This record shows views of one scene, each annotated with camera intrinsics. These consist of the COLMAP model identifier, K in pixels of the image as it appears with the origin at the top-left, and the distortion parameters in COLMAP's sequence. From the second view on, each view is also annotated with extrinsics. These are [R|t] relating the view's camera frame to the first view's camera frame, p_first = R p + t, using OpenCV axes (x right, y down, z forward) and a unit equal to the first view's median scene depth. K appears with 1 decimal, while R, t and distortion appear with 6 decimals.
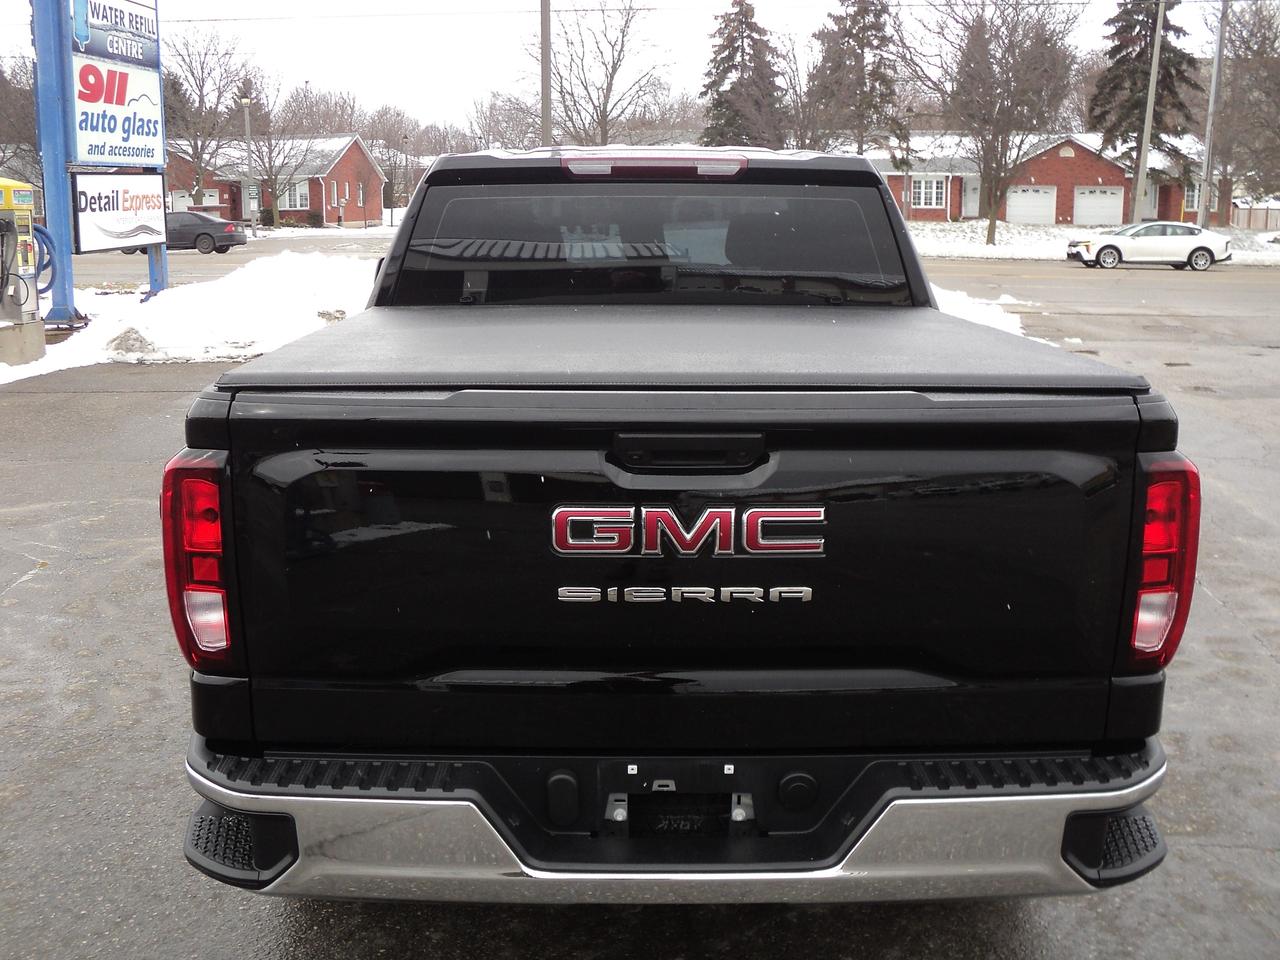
lens RADIAL K [[1326.3, 0, 621.1], [0, 1326.3, 476.6], [0, 0, 1]] dist [-0.193719, 0.198344]
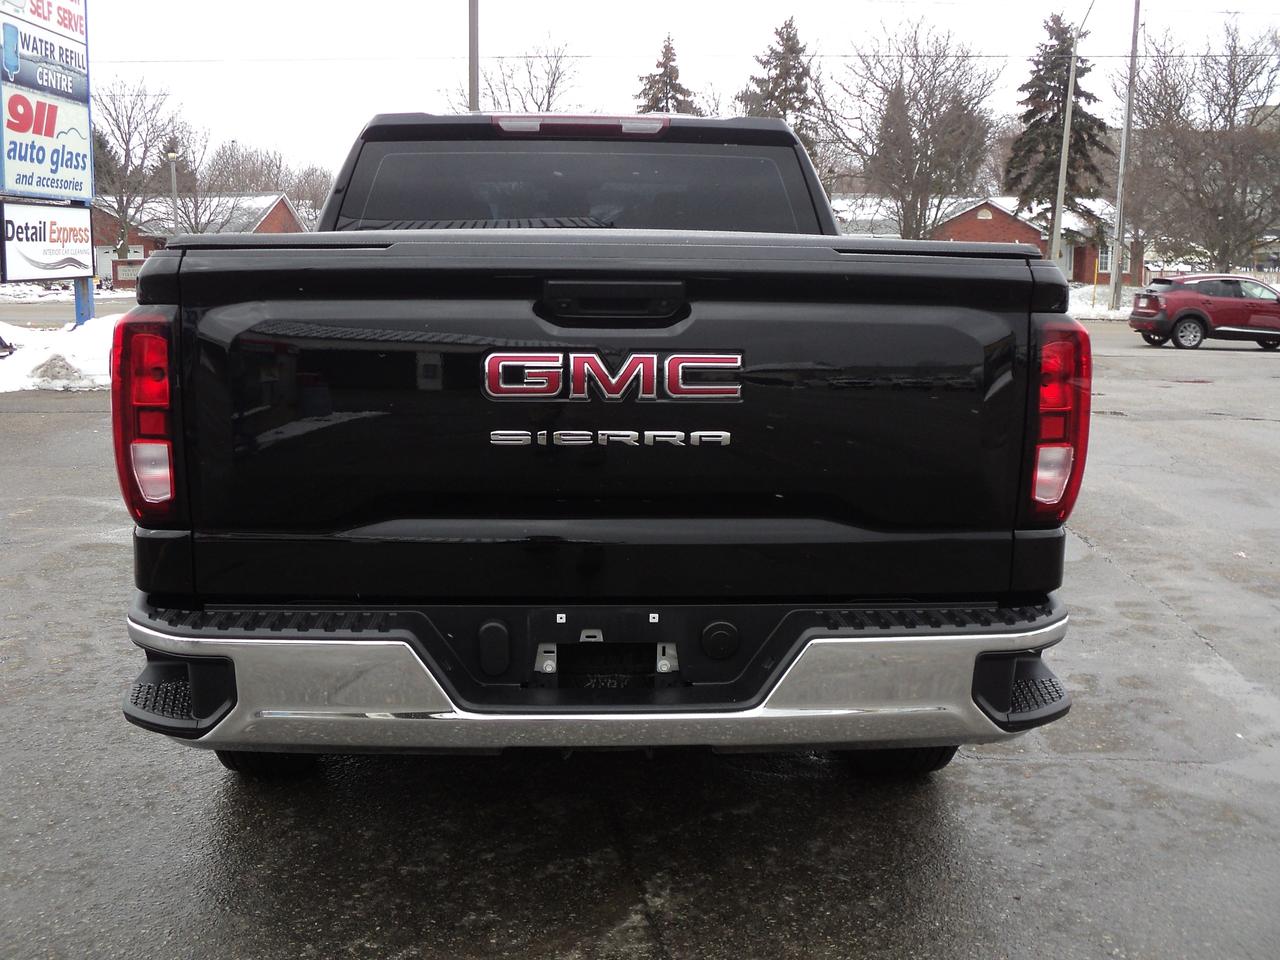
lens RADIAL K [[1326.3, 0, 621.1], [0, 1326.3, 476.6], [0, 0, 1]] dist [-0.193719, 0.198344]
pose [[0.998409, -0.000562, 0.056385, -0.001802], [0.003342, 0.998783, -0.049217, 0.097262], [-0.056289, 0.049327, 0.997195, -0.031339]]
